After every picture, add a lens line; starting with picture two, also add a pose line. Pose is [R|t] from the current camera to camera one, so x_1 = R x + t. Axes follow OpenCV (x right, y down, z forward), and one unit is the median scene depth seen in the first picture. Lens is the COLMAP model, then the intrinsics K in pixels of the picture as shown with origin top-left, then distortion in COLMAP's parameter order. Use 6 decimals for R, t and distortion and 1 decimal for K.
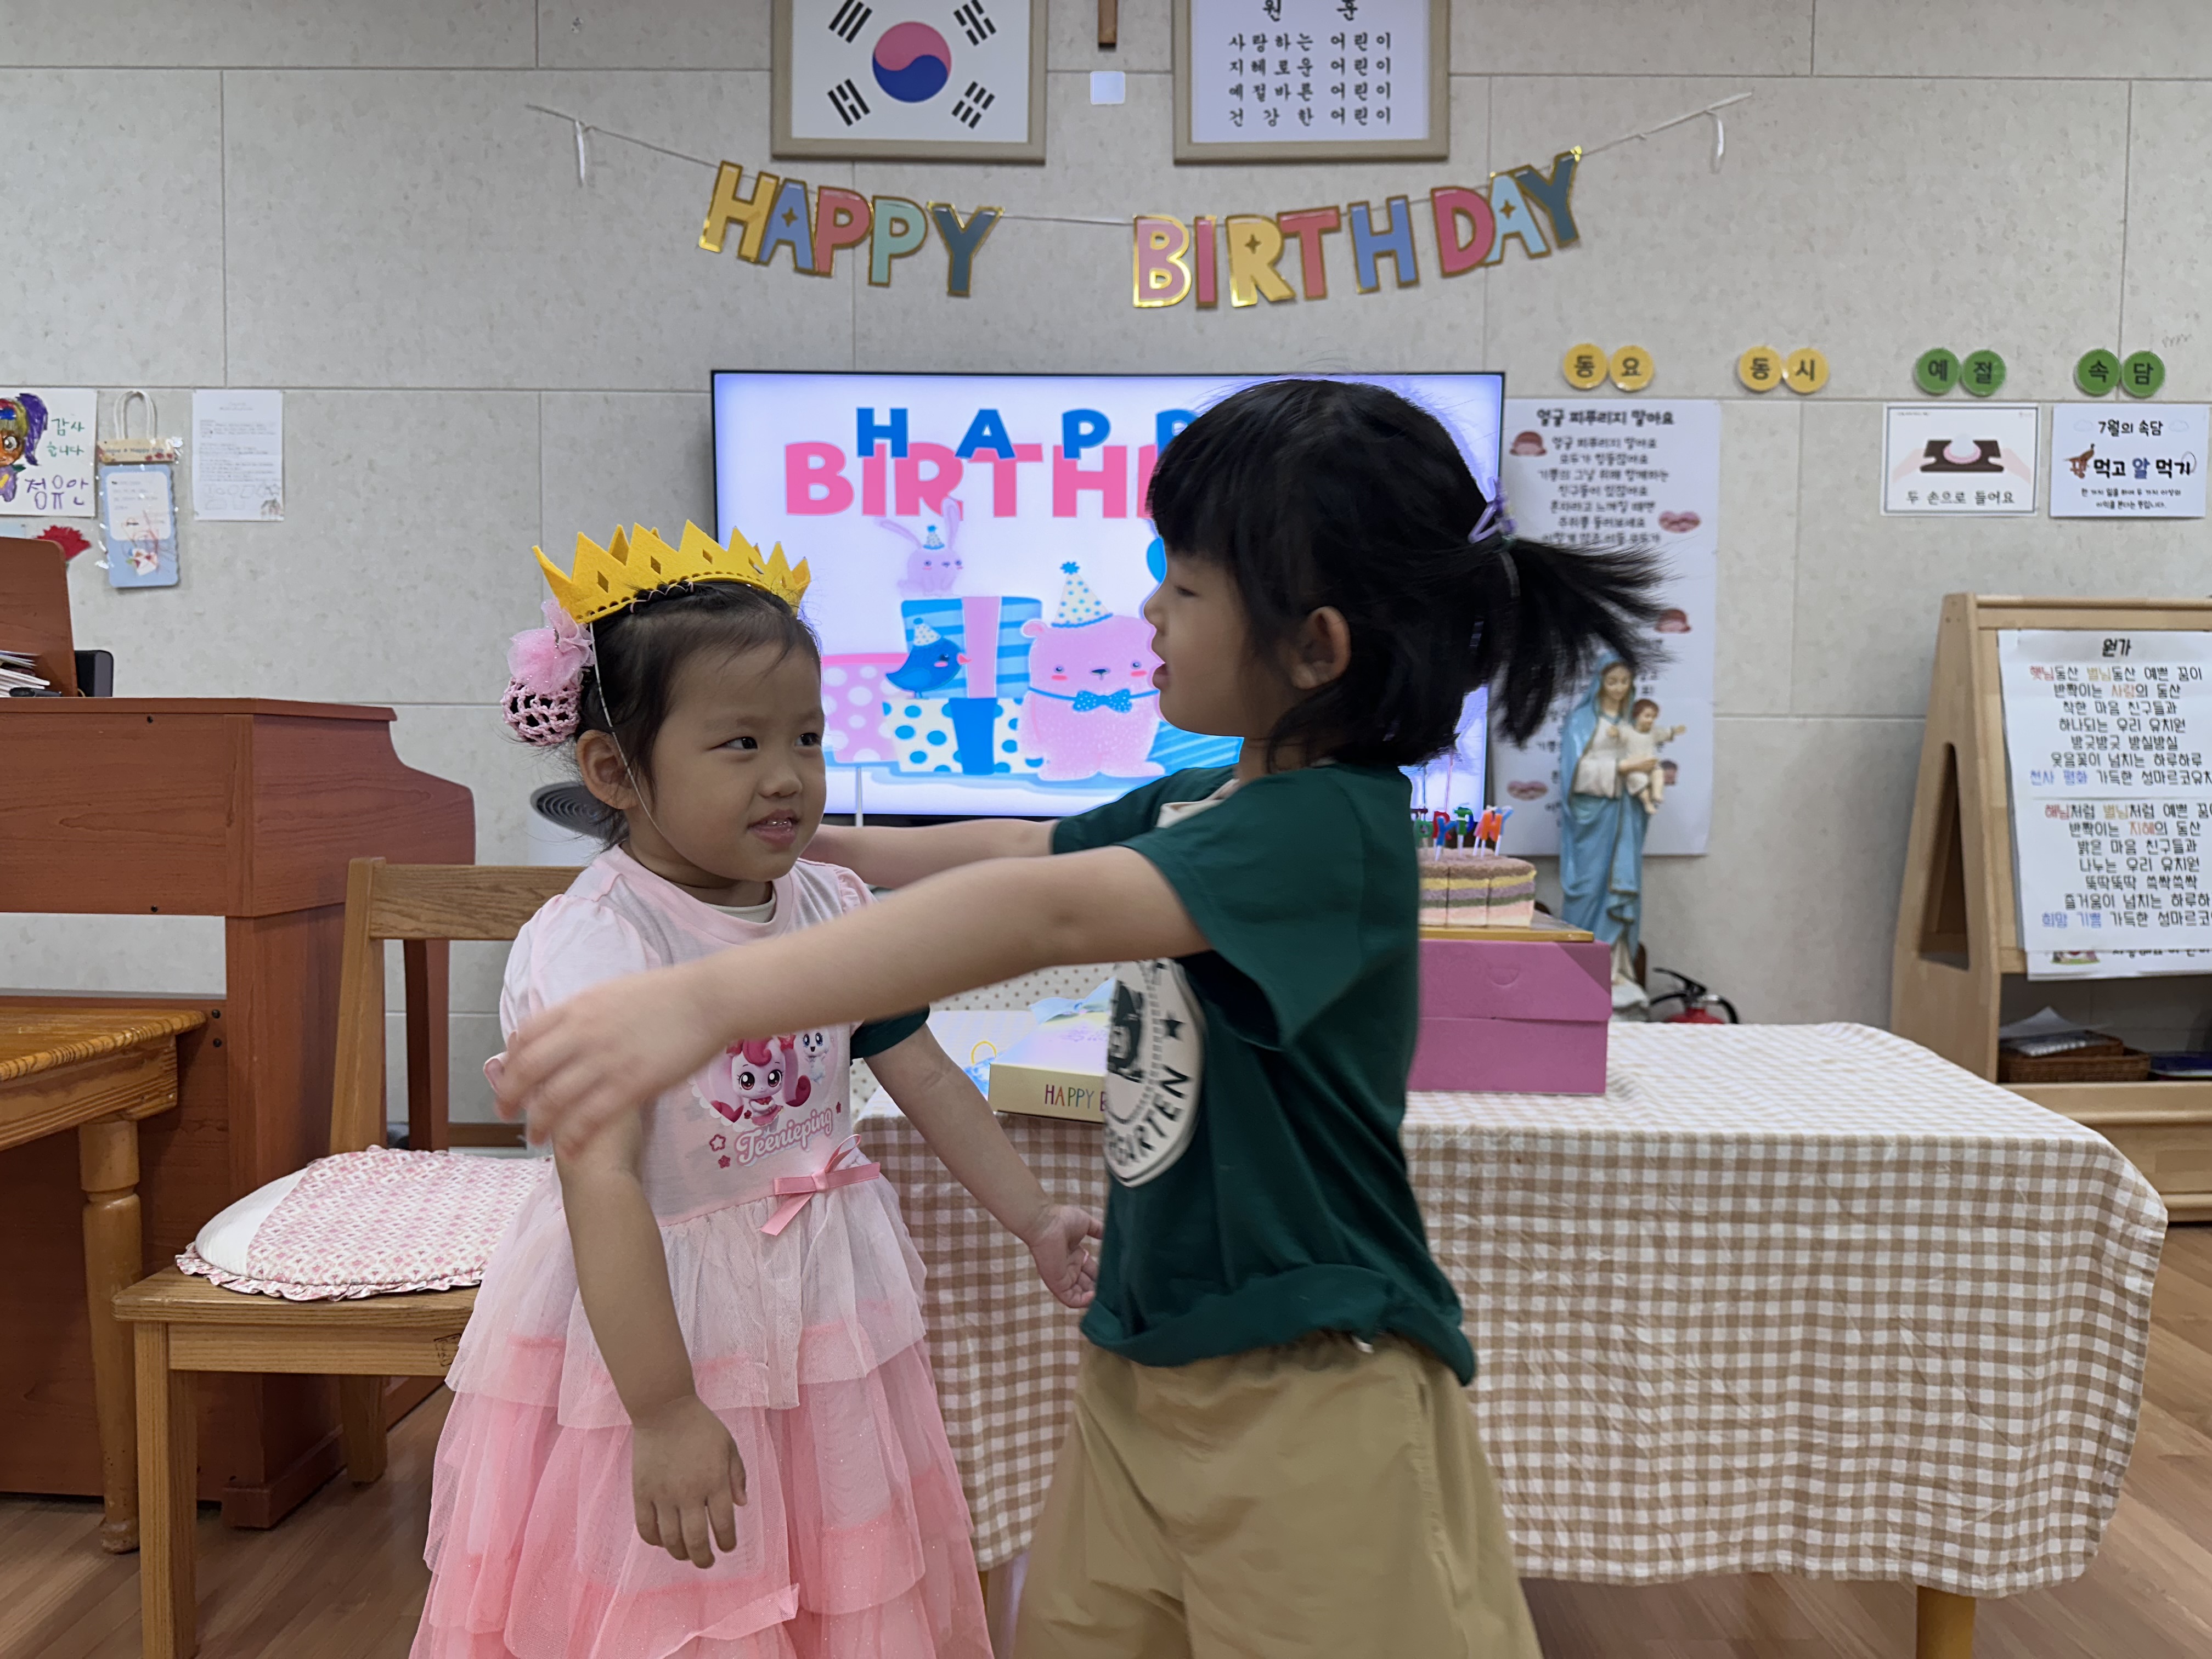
lens RADIAL K [[1557.2, 0, 1096.7], [0, 1557.2, 831.8], [0, 0, 1]] dist [0.007879, -0.021196]
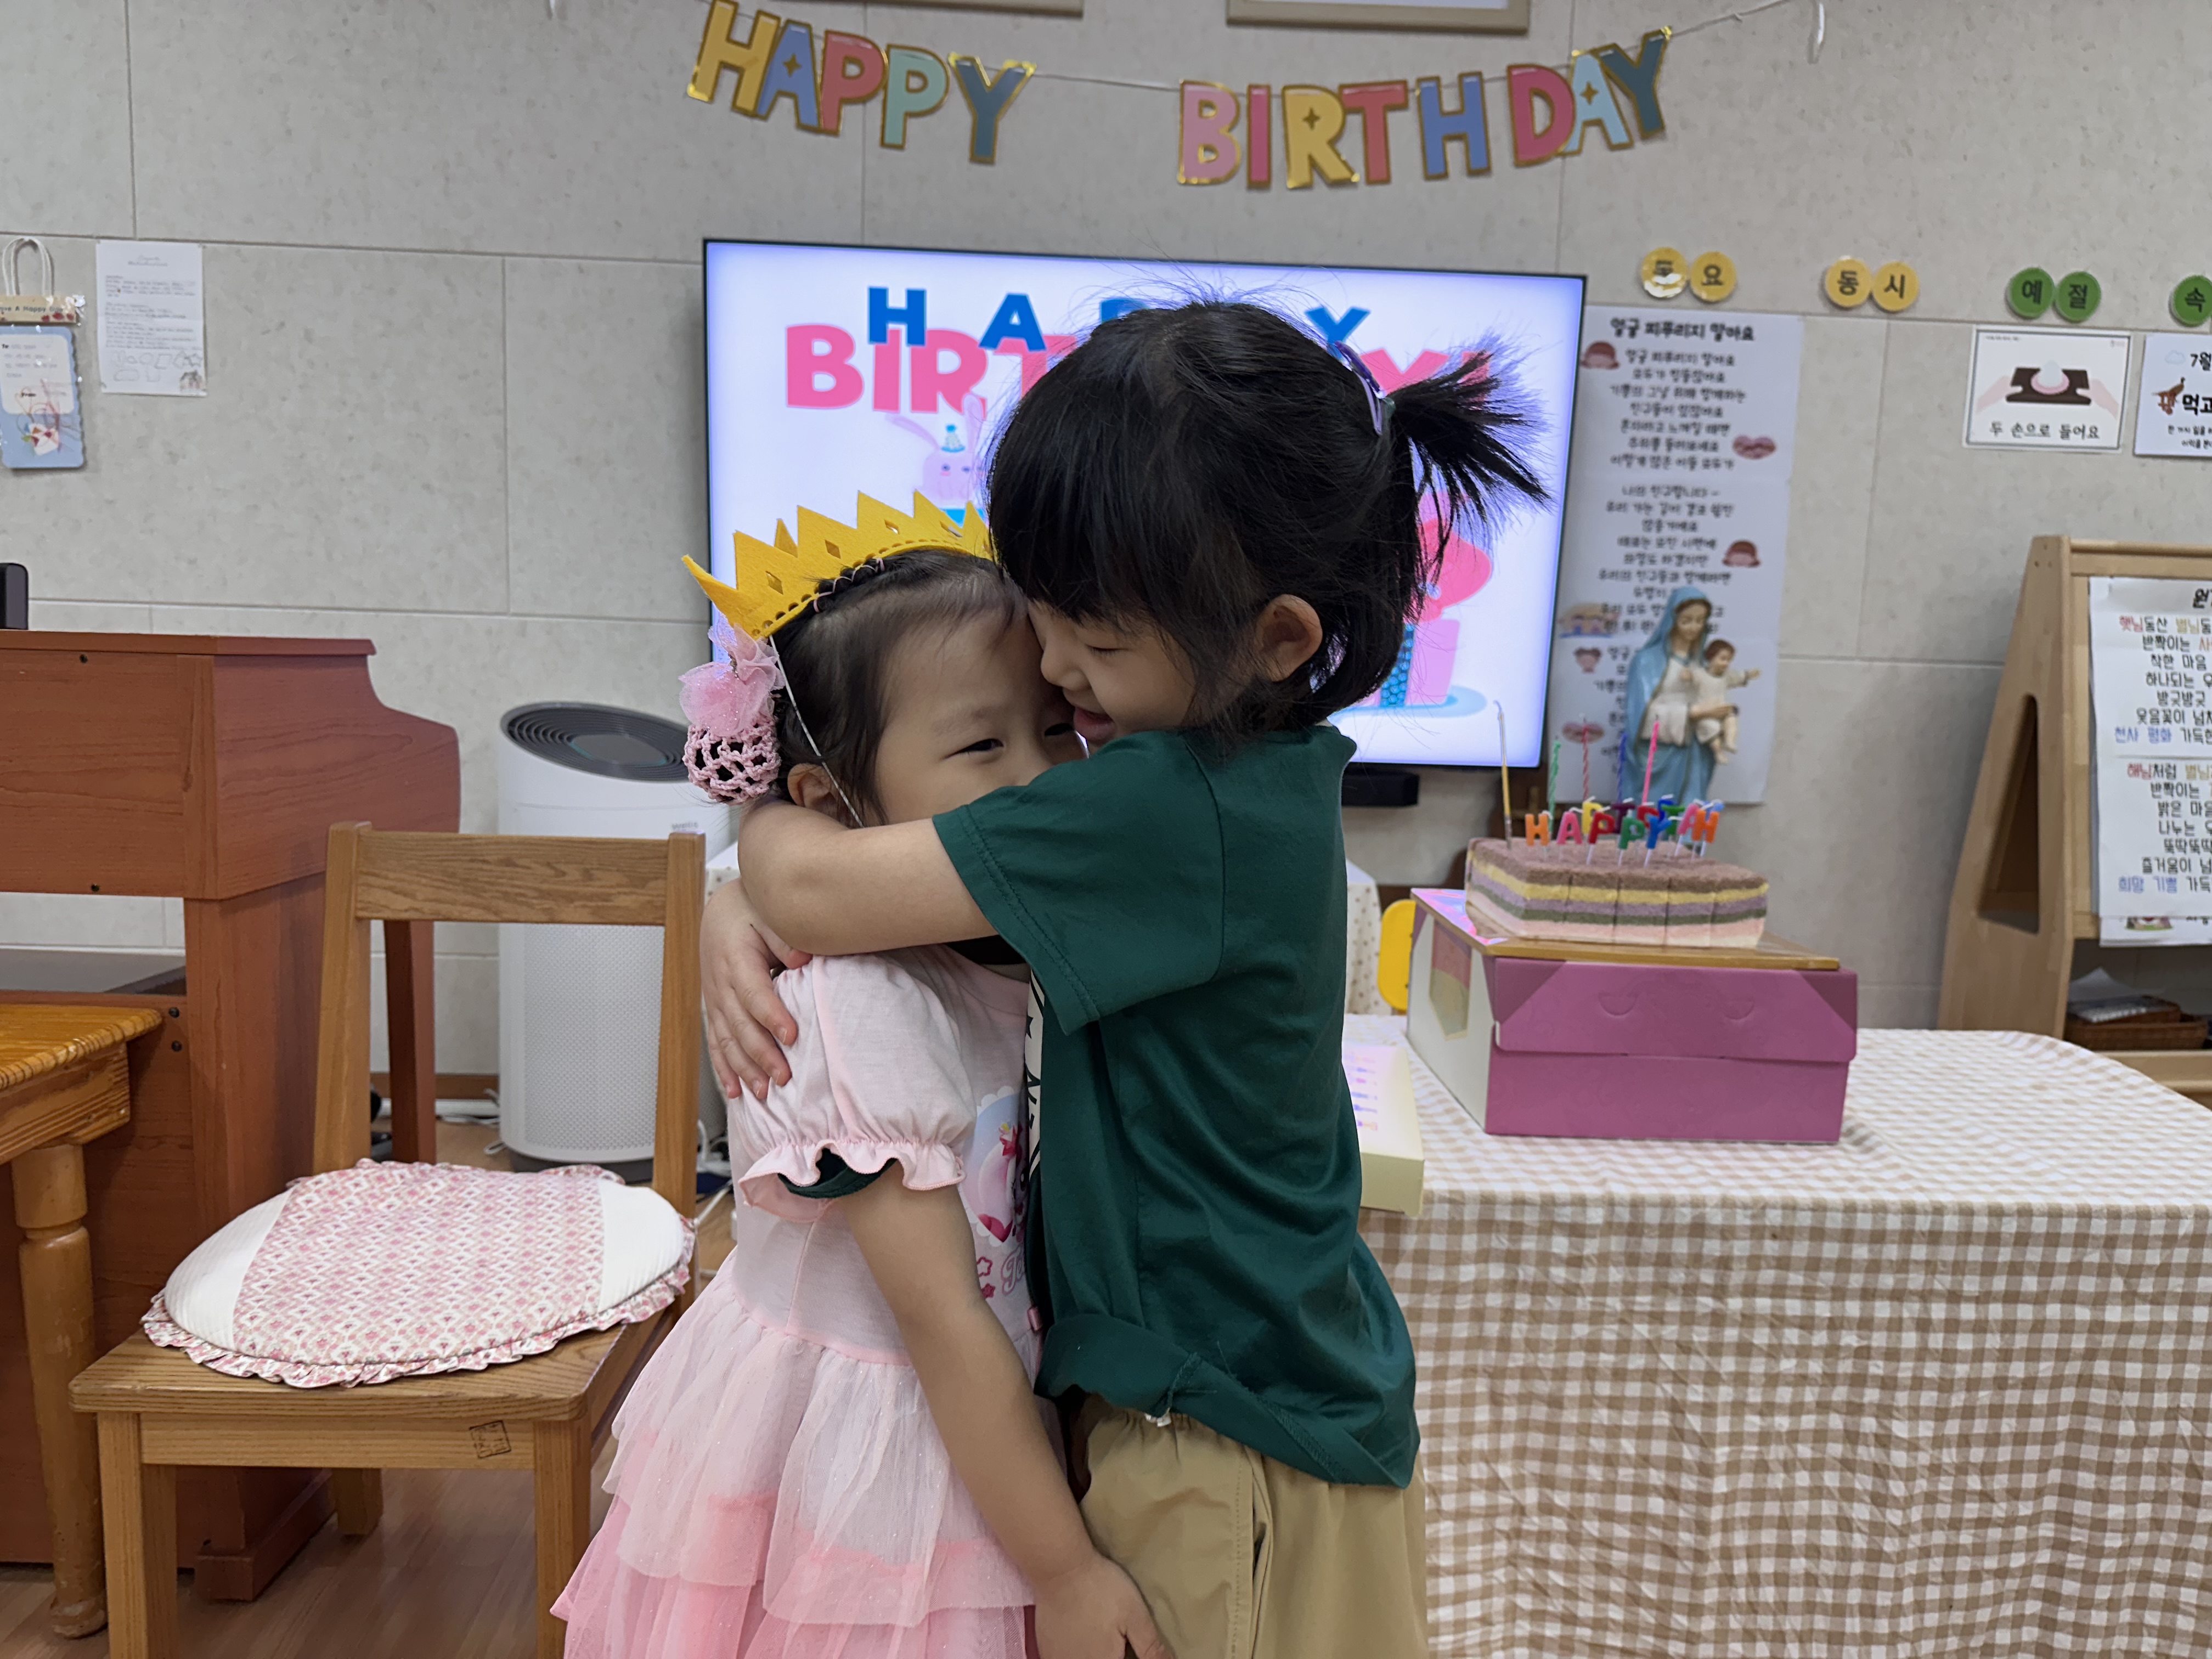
lens RADIAL K [[1564.4, 0, 1121.9], [0, 1564.4, 842.0], [0, 0, 1]] dist [-0.003115, -0.008548]
pose [[0.997865, 0.015256, 0.063509, -0.060282], [-0.019998, 0.997004, 0.074717, -0.025767], [-0.062179, -0.075827, 0.995180, 0.075522]]
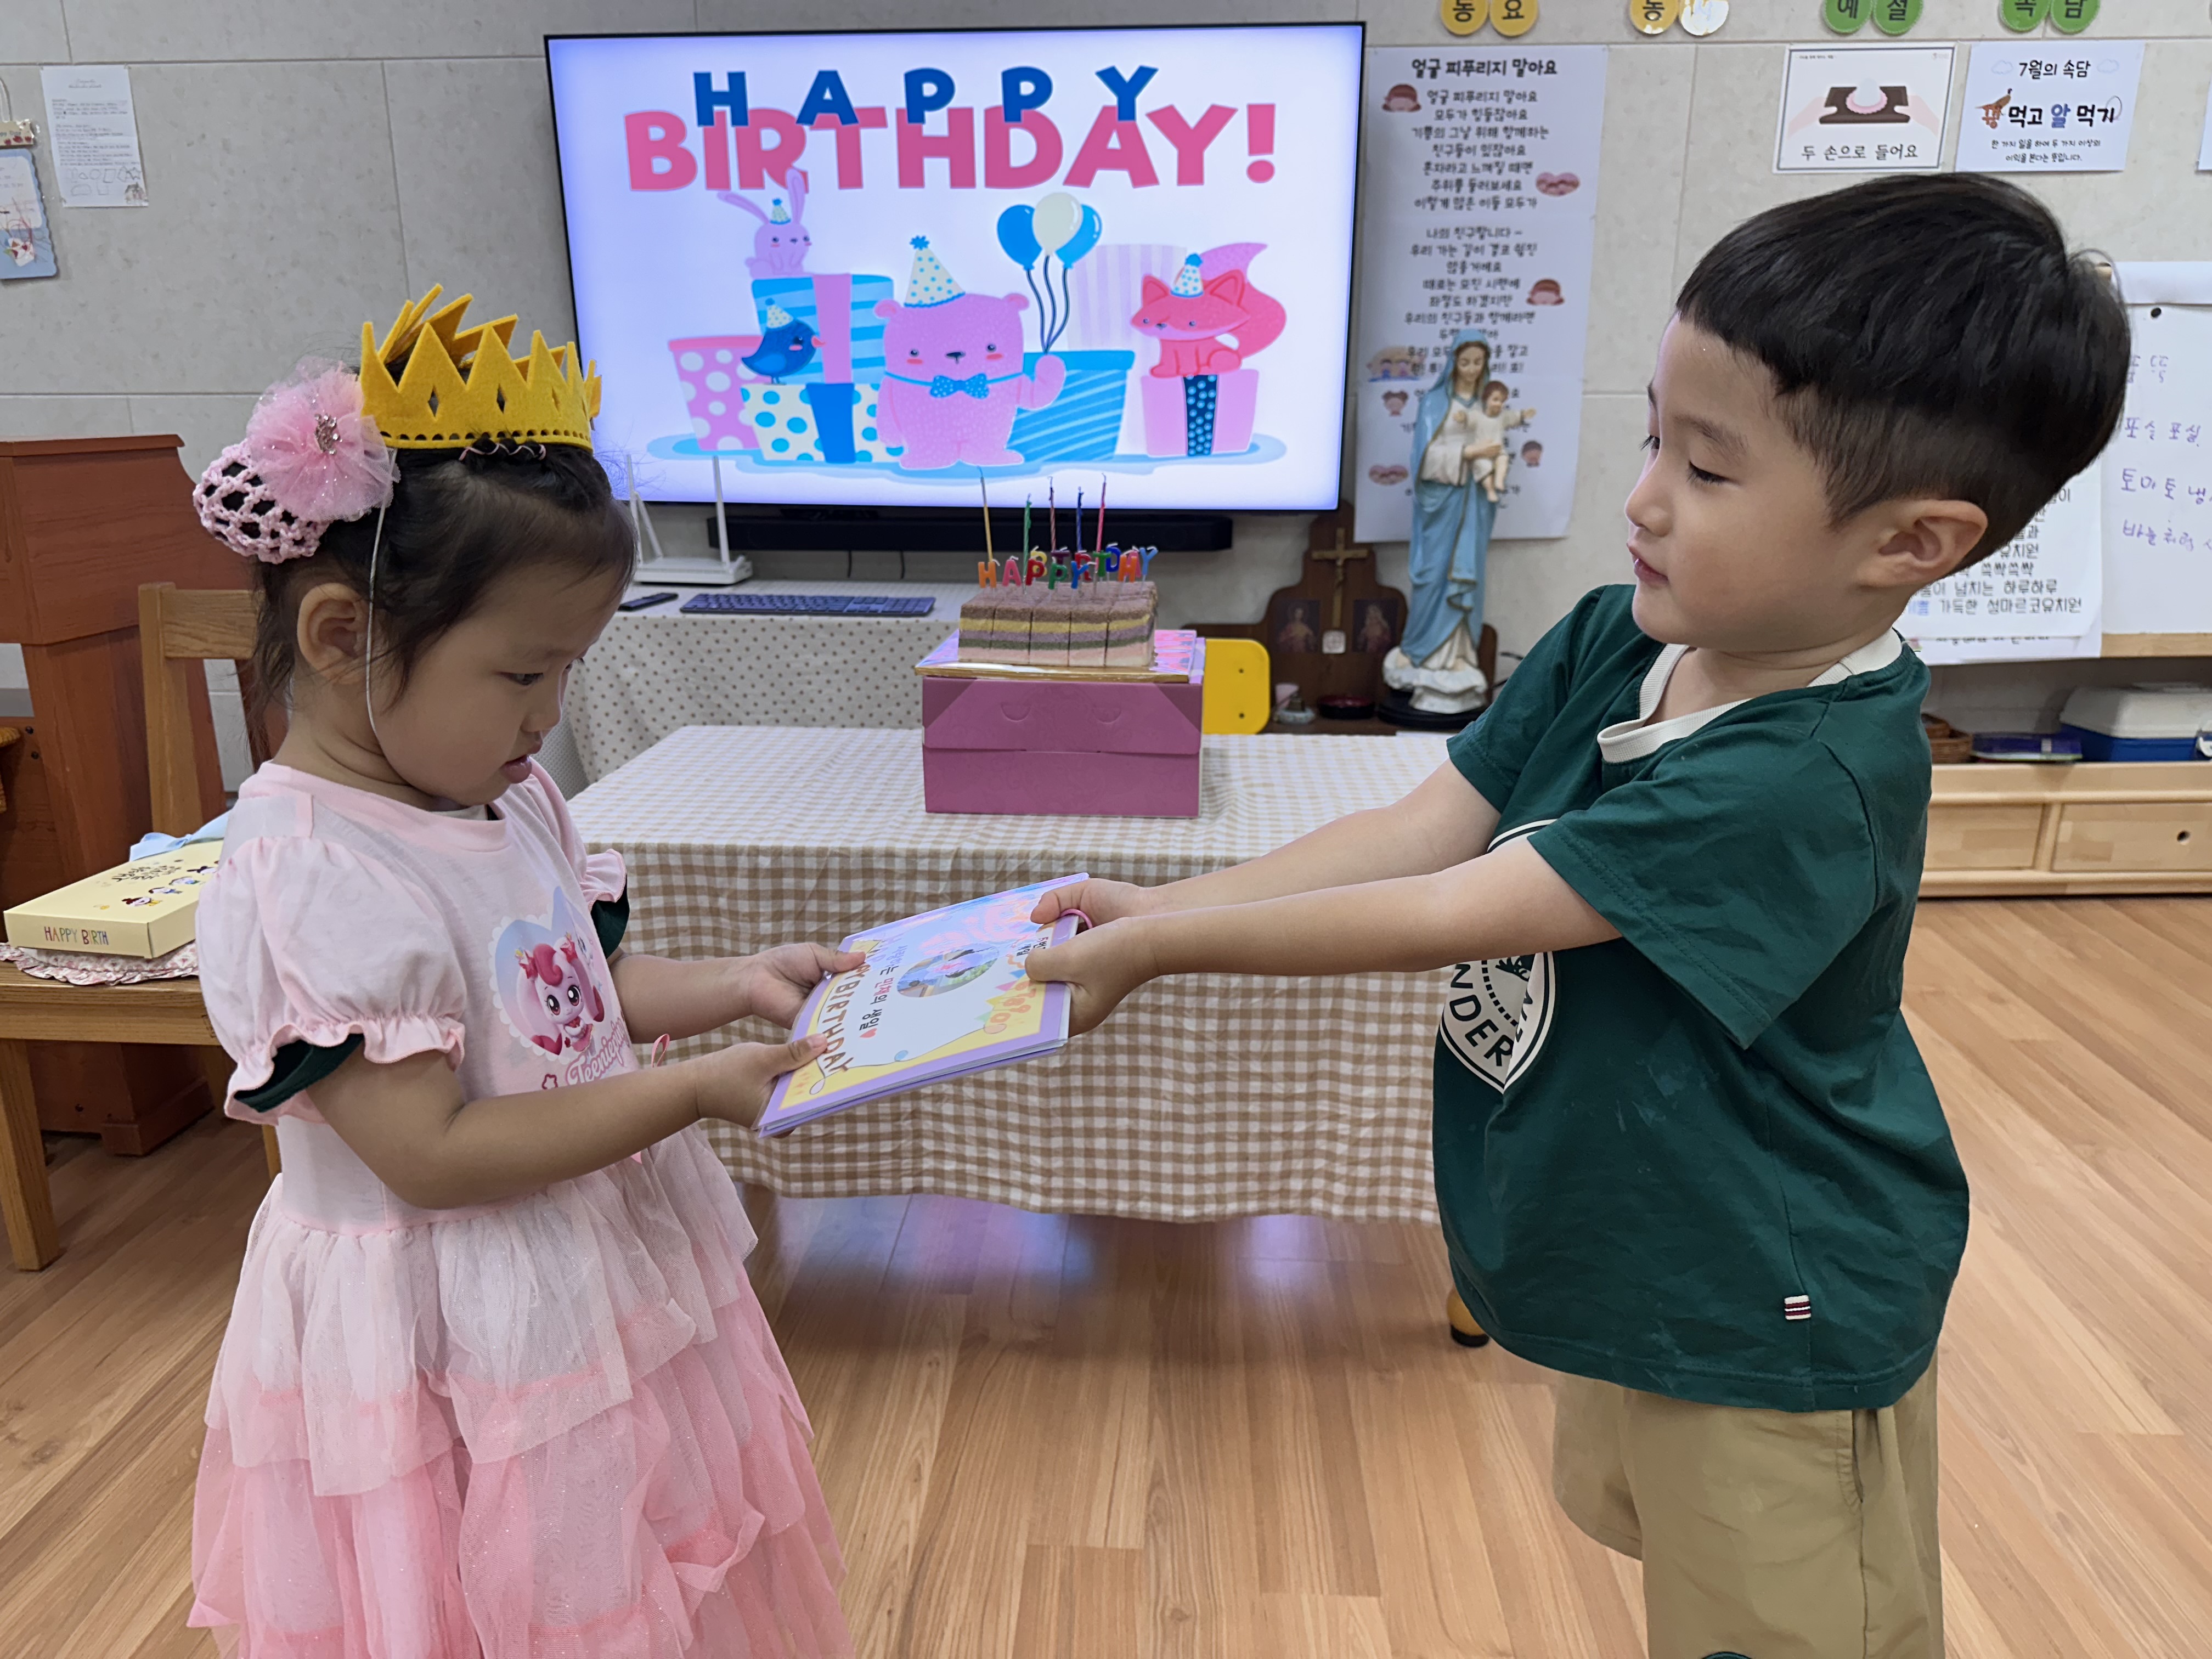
lens RADIAL K [[1559.9, 0, 1097.5], [0, 1559.9, 840.1], [0, 0, 1]] dist [-0.005931, -0.002479]
pose [[0.998811, 0.004149, -0.048579, 0.140505], [0.007437, 0.971748, 0.235902, -0.035160], [0.048185, -0.235983, 0.970562, -0.038215]]
